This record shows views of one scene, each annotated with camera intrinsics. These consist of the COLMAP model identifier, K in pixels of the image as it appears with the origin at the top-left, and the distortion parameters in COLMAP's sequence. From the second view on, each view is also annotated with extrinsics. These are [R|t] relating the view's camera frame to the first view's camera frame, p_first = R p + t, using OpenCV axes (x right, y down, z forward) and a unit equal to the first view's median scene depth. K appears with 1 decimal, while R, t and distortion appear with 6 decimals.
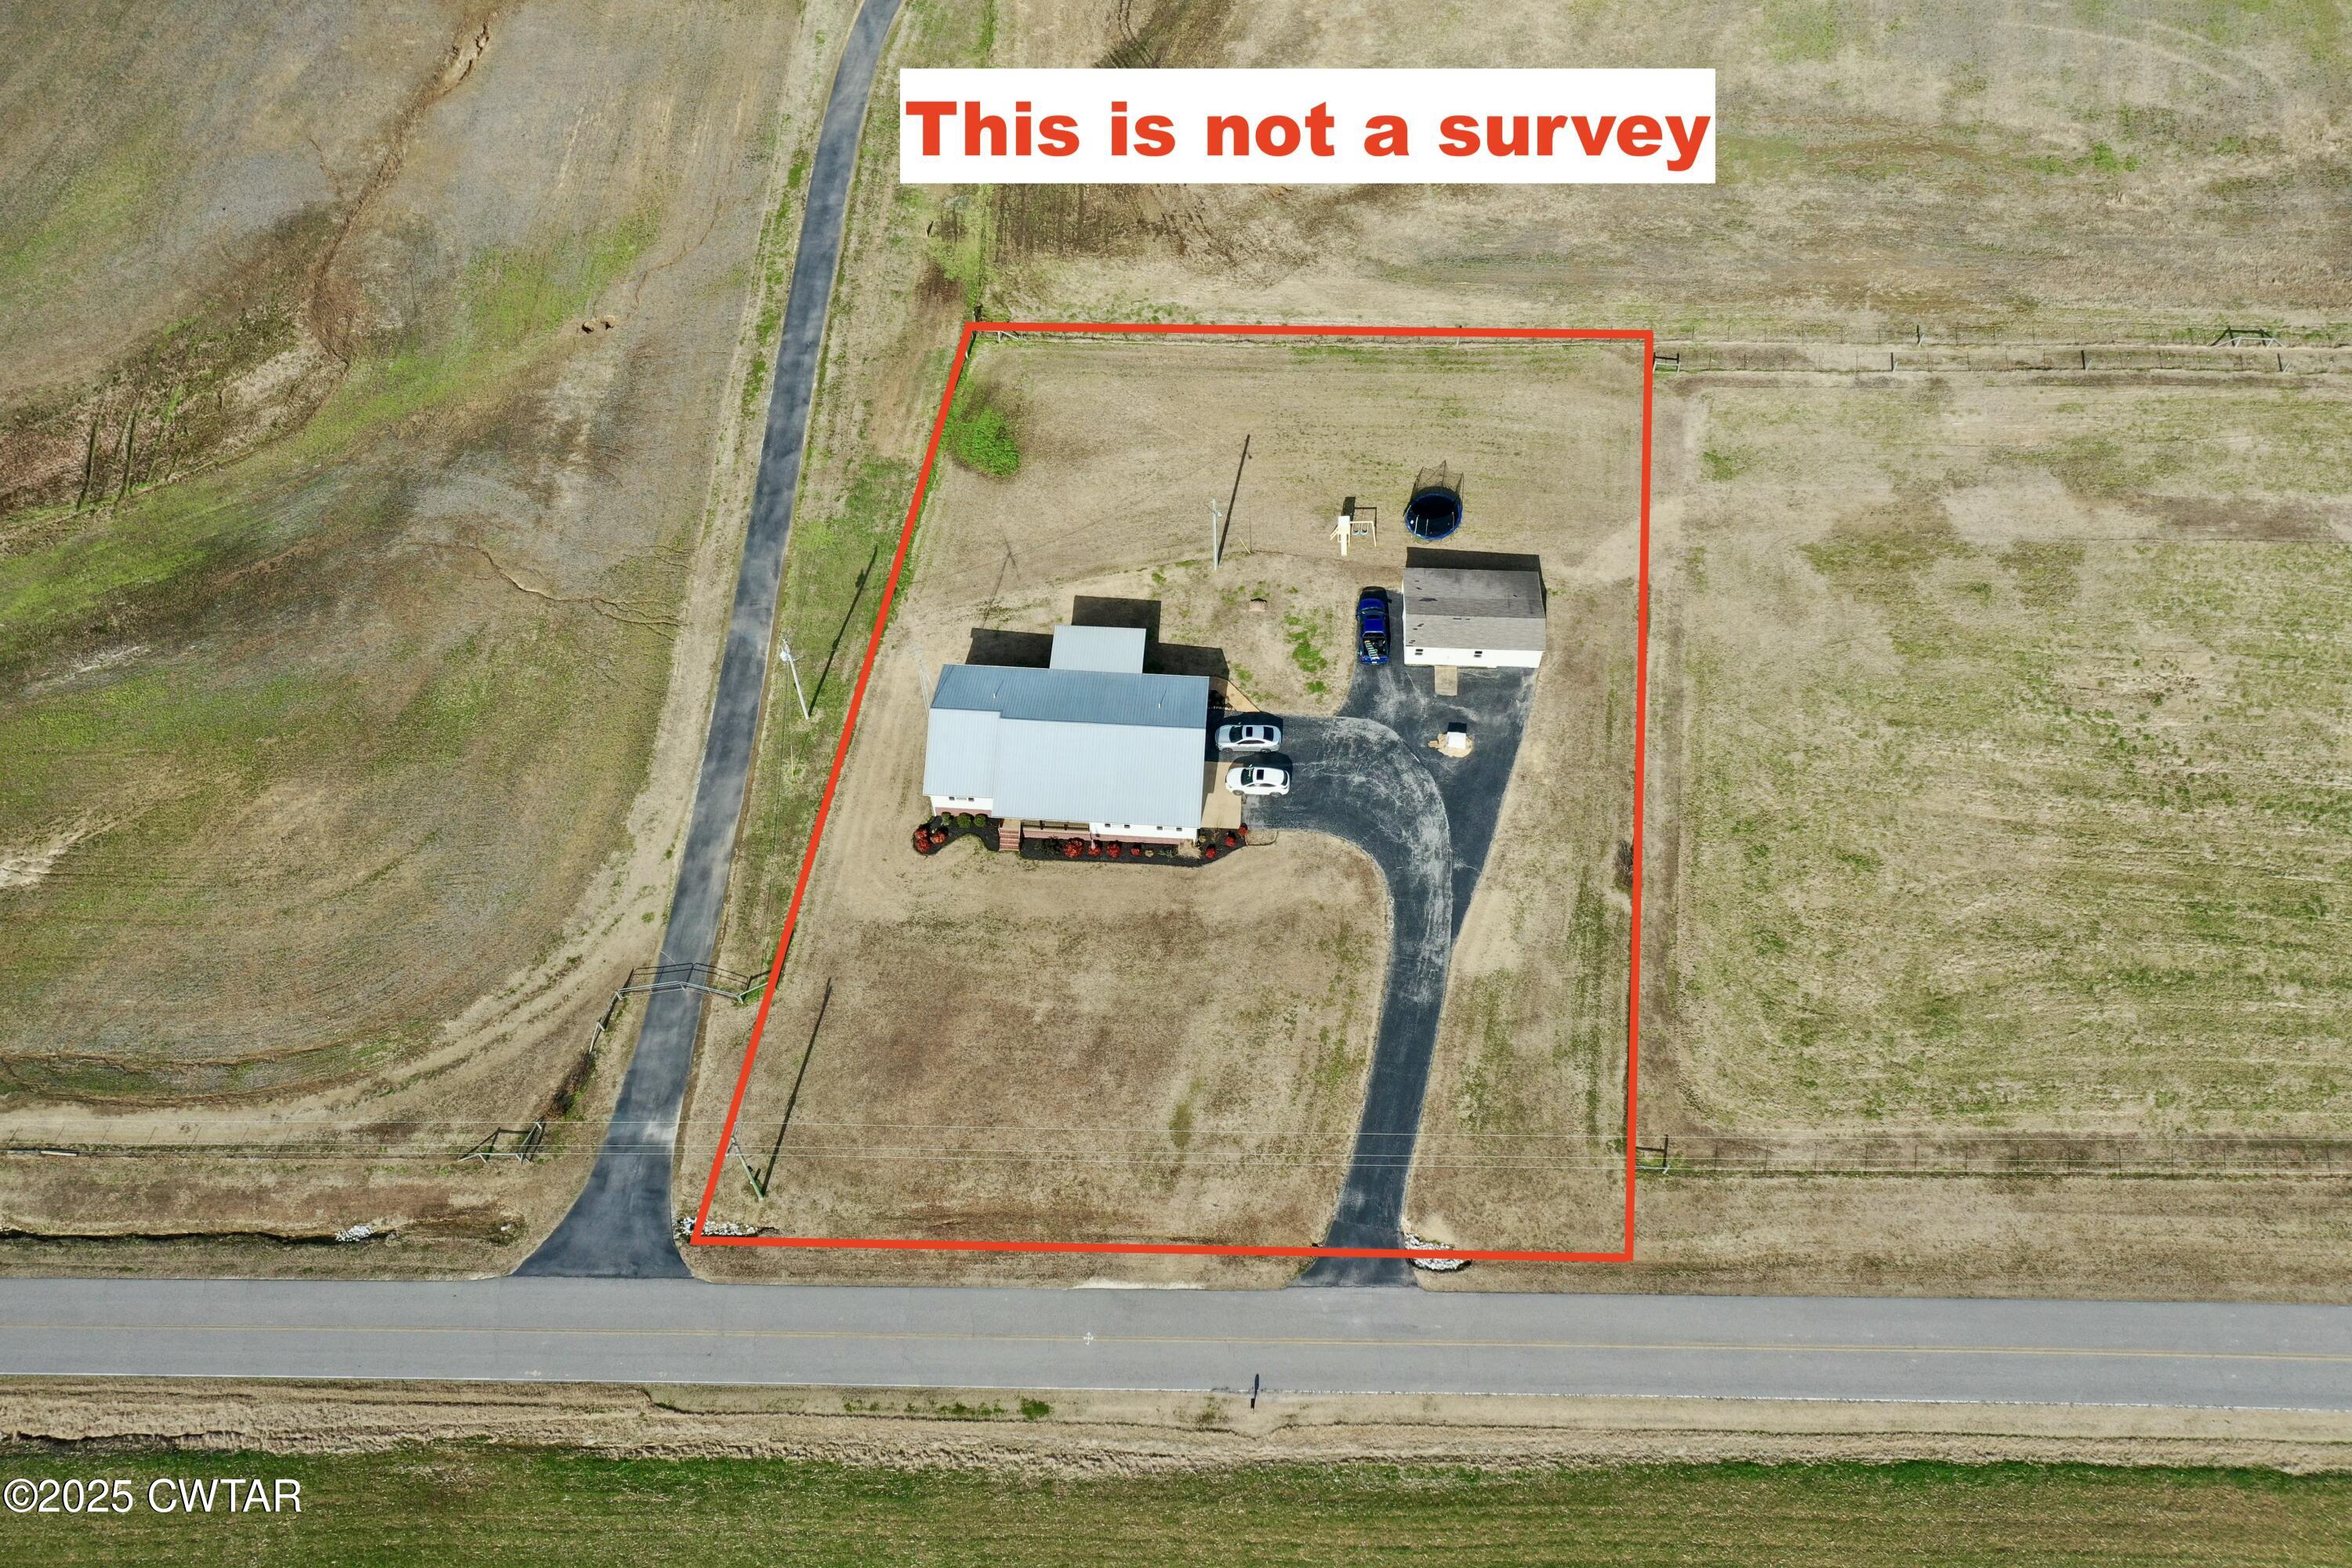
lens RADIAL K [[1862.8, 0, 1172.1], [0, 1862.8, 792.2], [0, 0, 1]] dist [0.021858, -0.000395]
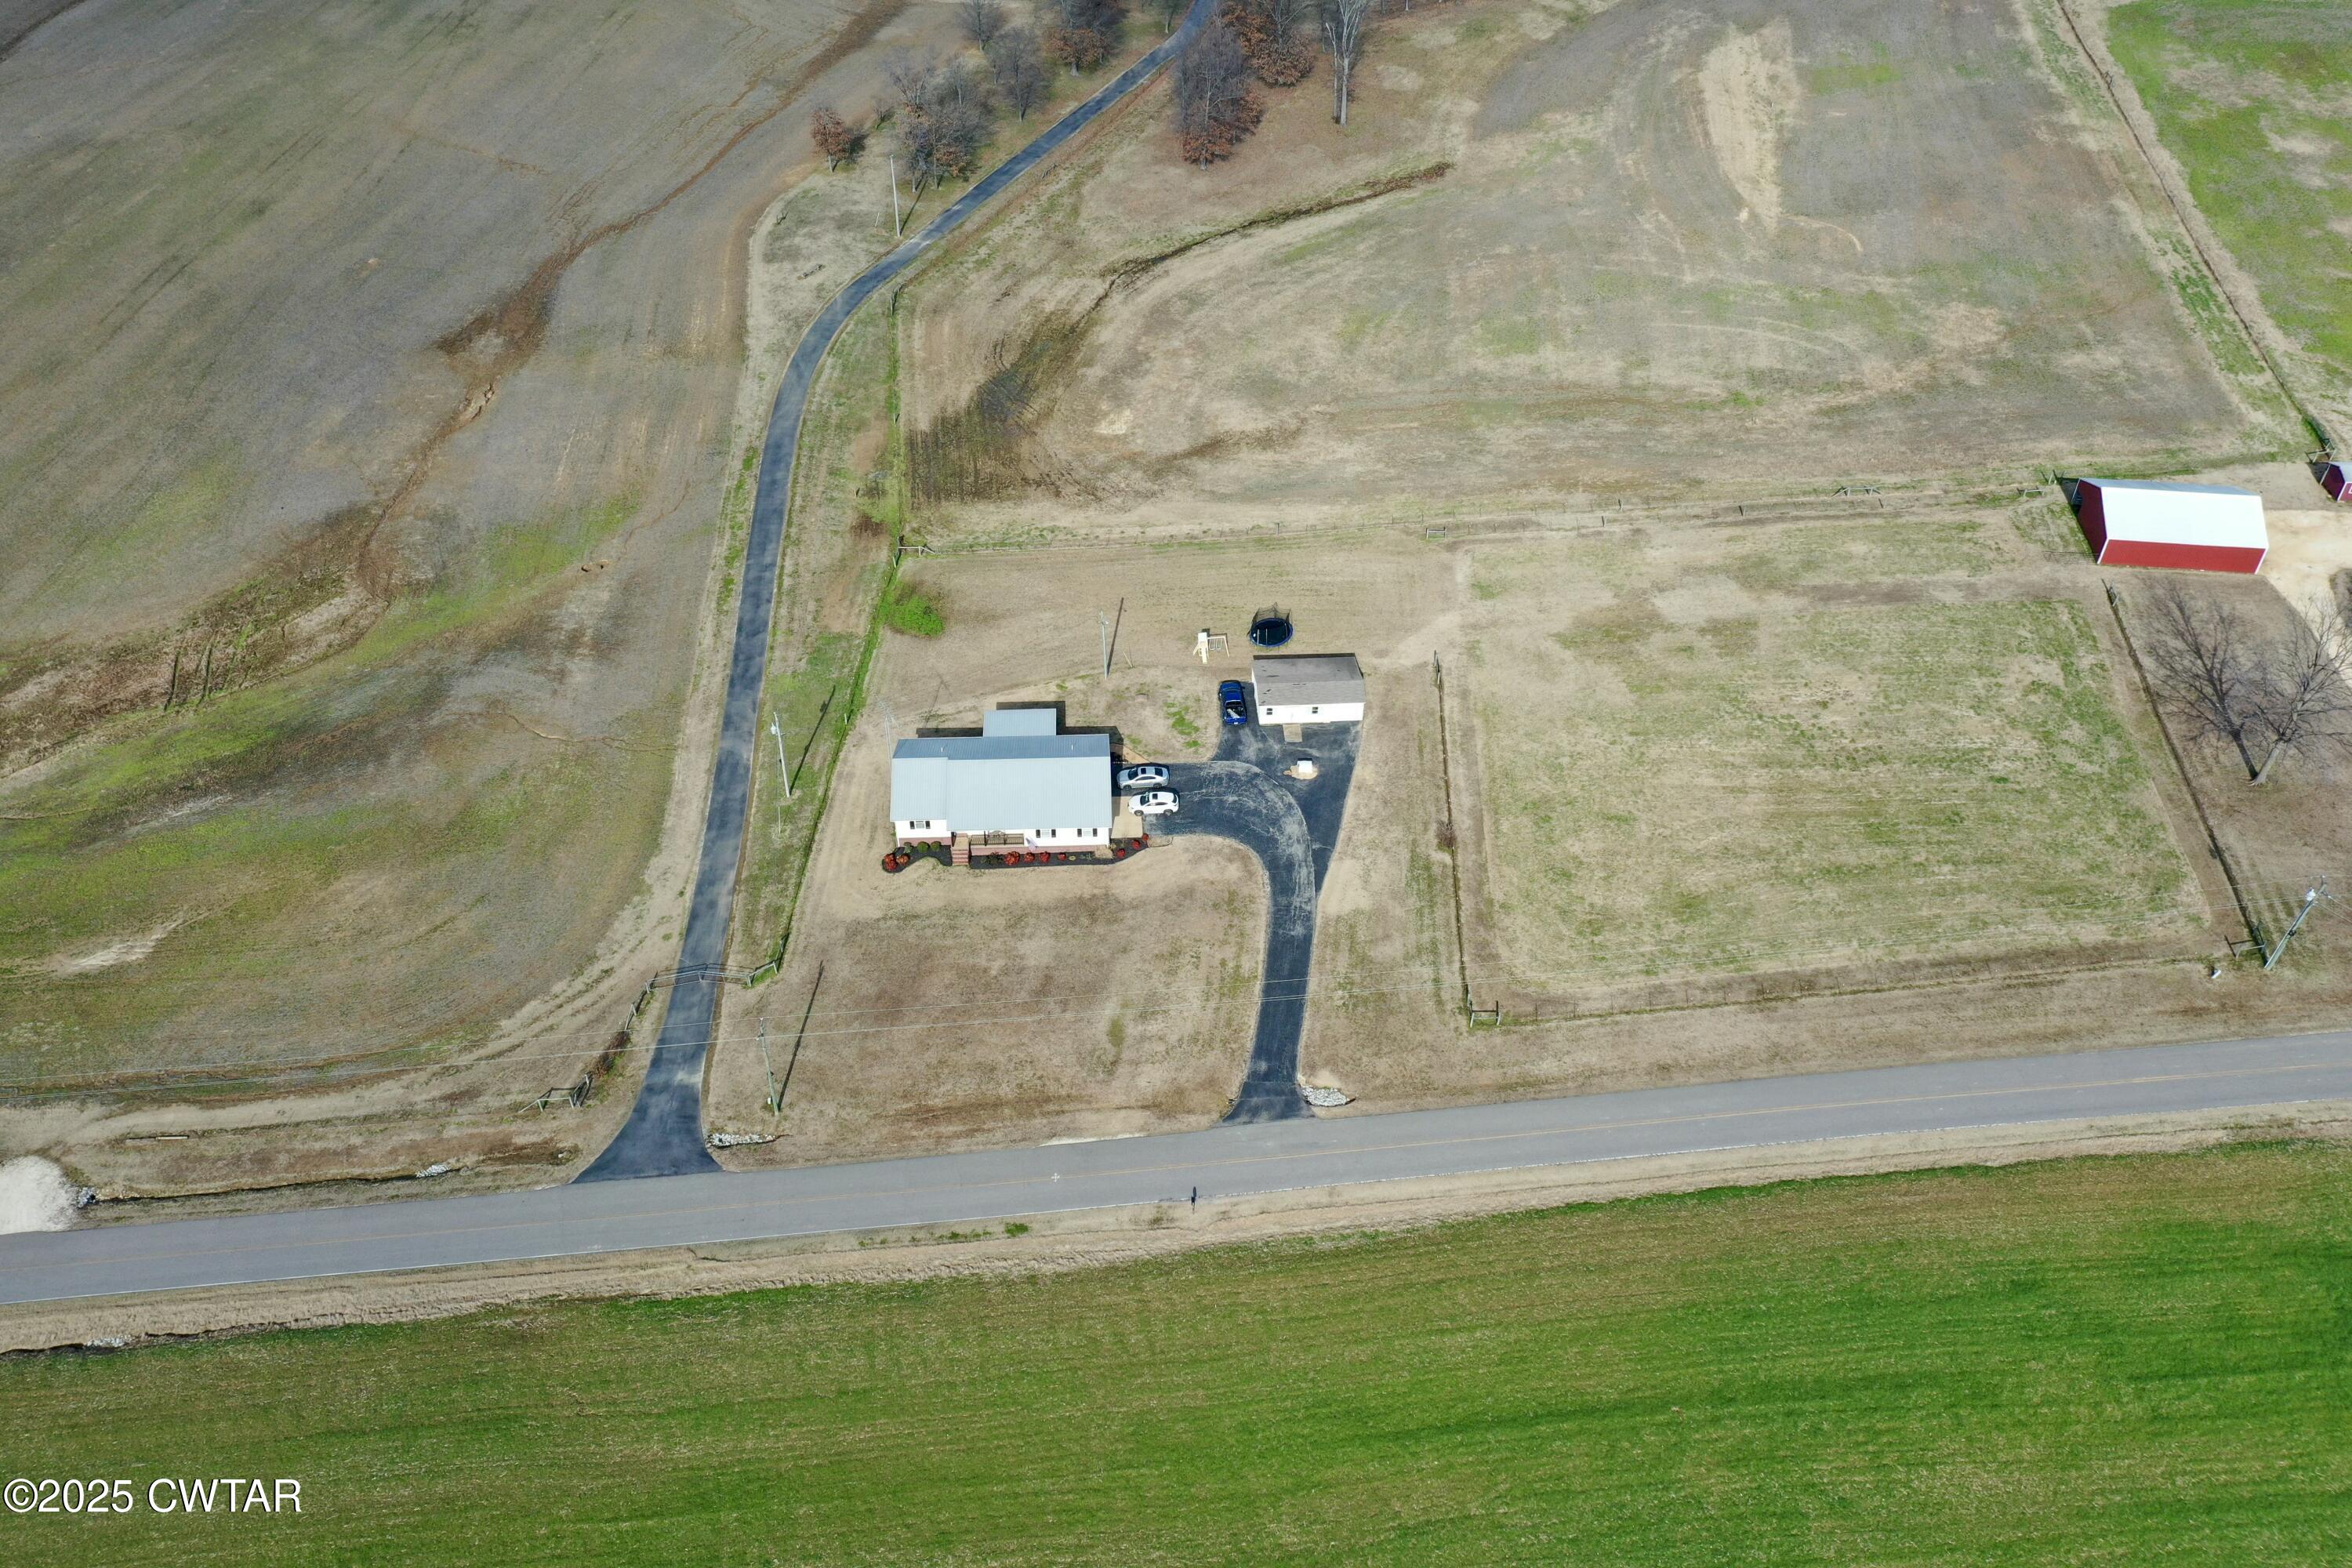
lens RADIAL K [[1862.8, 0, 1172.1], [0, 1862.8, 792.2], [0, 0, 1]] dist [0.021858, -0.000395]
pose [[0.994375, -0.063098, 0.085076, -0.049572], [0.084579, 0.956512, -0.279163, 0.347057], [-0.063762, 0.284788, 0.956468, -0.220250]]
